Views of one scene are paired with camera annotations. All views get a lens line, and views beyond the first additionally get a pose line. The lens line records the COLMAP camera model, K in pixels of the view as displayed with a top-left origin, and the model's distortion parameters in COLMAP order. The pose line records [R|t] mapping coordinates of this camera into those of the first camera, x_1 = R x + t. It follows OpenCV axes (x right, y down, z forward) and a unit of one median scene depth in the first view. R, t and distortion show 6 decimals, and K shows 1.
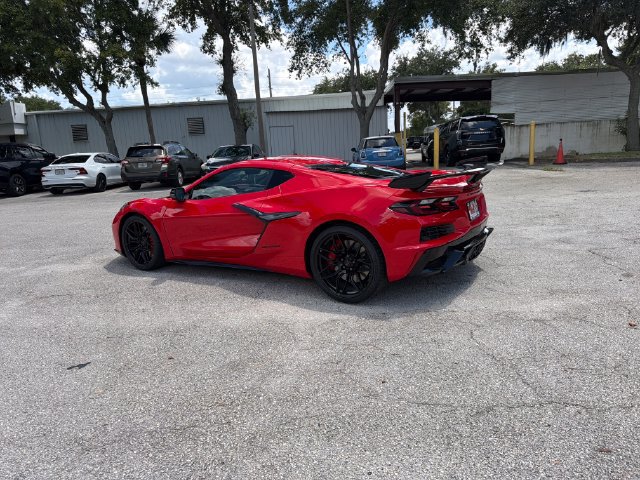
lens RADIAL K [[454.0, 0, 318.6], [0, 454.0, 253.3], [0, 0, 1]] dist [0.049615, -0.062572]
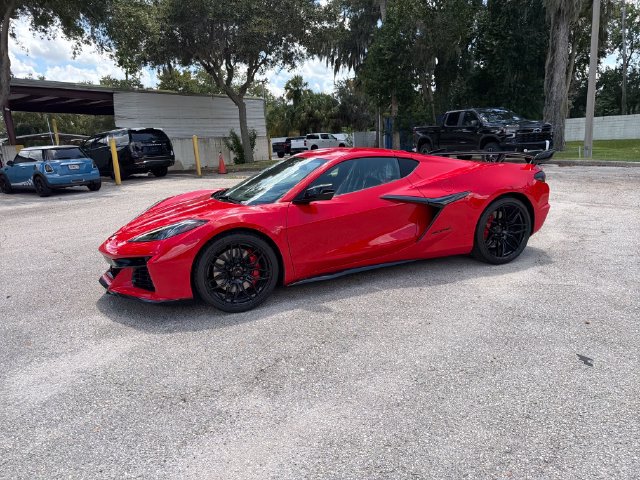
lens RADIAL K [[454.0, 0, 318.6], [0, 454.0, 253.3], [0, 0, 1]] dist [0.049615, -0.062572]
pose [[0.569708, -0.174805, 0.803041, -0.233868], [0.209545, 0.975720, 0.063734, -0.018817], [-0.794684, 0.131964, 0.592505, 0.134128]]
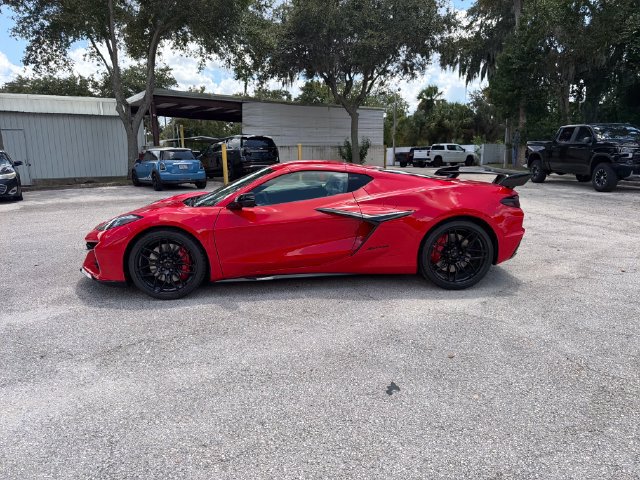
lens RADIAL K [[454.0, 0, 318.6], [0, 454.0, 253.3], [0, 0, 1]] dist [0.049615, -0.062572]
pose [[0.792819, -0.088227, 0.603038, -0.176627], [0.111510, 0.993763, -0.001211, -0.003358], [-0.599170, 0.068204, 0.797712, 0.059476]]
